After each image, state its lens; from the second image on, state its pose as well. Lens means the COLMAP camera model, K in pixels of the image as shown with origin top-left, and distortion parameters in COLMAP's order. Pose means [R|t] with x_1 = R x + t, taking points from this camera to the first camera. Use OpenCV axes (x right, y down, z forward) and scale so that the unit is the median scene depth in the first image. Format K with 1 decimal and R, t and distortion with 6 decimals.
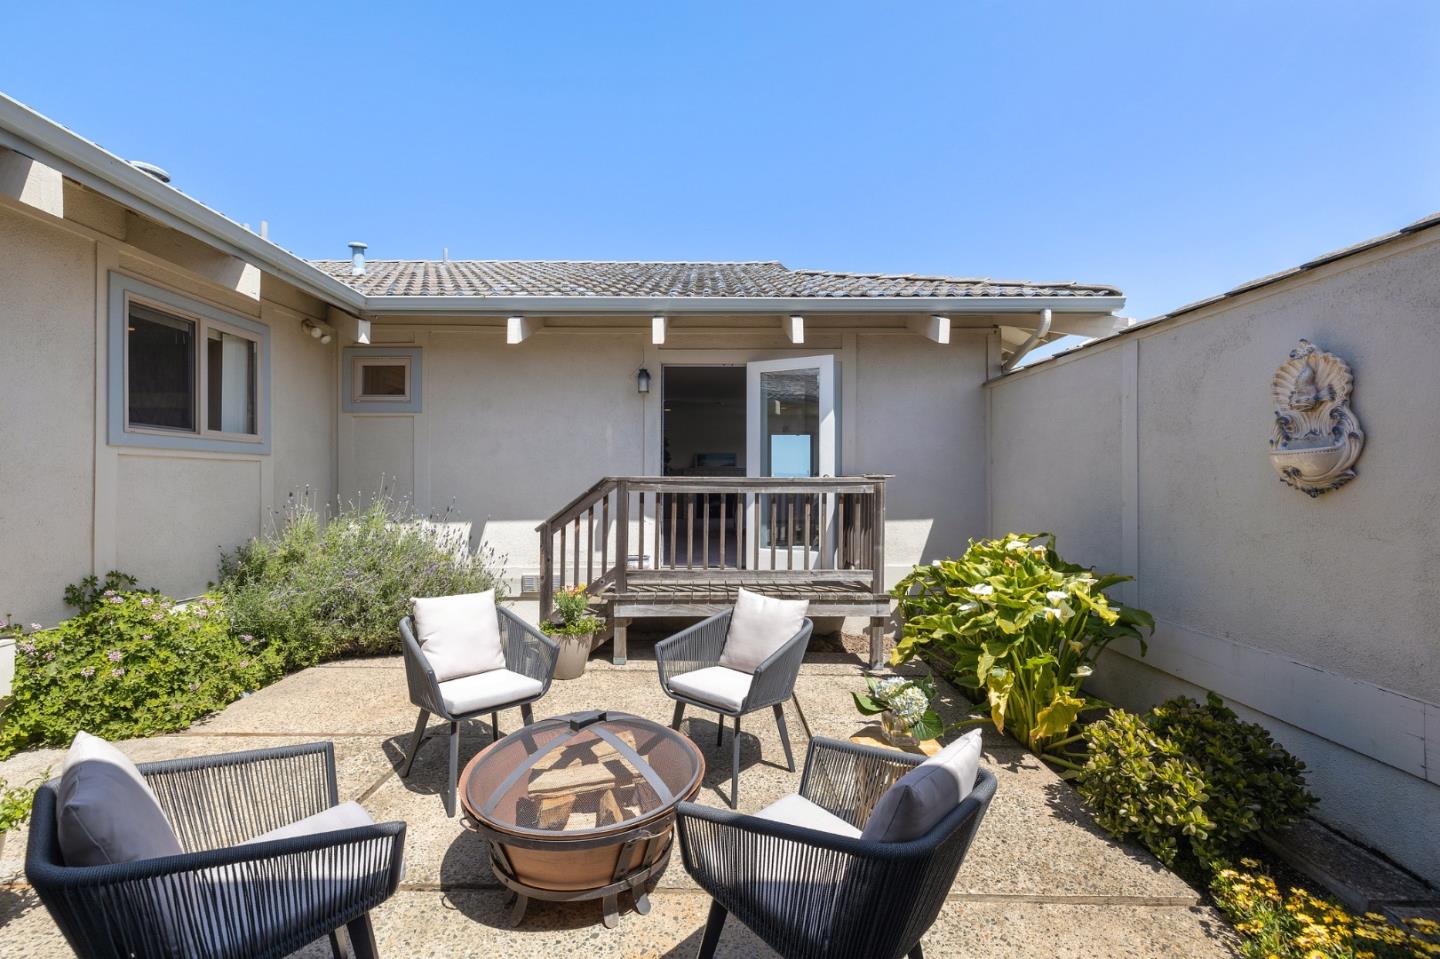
lens RADIAL K [[611.7, 0, 720.1], [0, 611.7, 476.4], [0, 0, 1]] dist [0.001209, 0.000729]
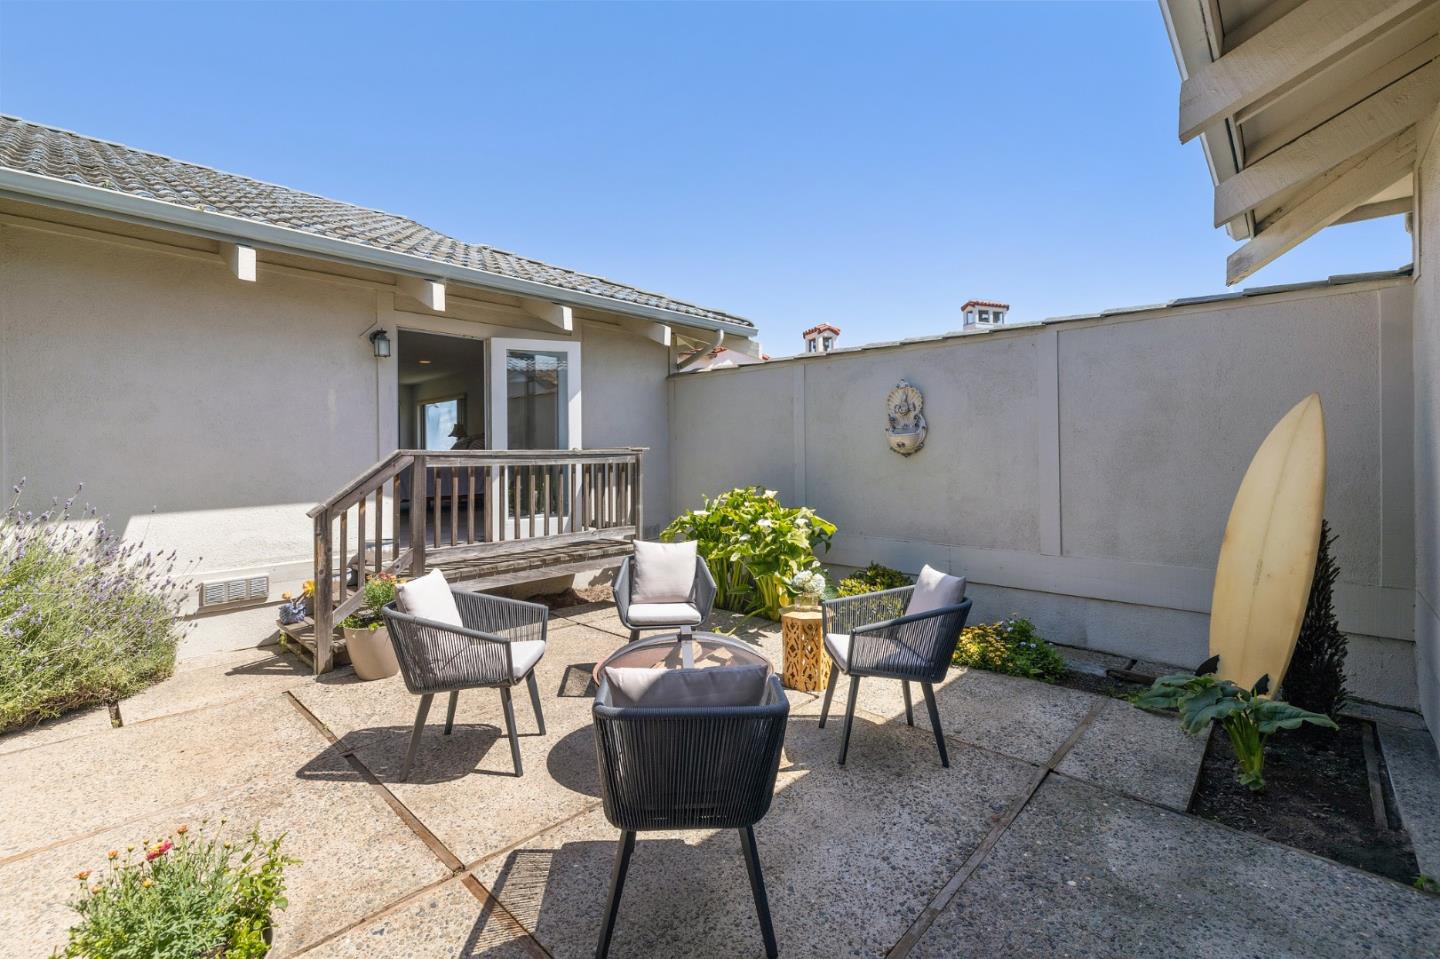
lens RADIAL K [[611.7, 0, 749.0], [0, 611.7, 447.6], [0, 0, 1]] dist [0.001209, 0.000729]
pose [[0.675234, -0.003645, 0.737594, -0.452022], [0.006226, 0.999980, -0.000758, -0.000078], [-0.737577, 0.005104, 0.675244, 0.002696]]
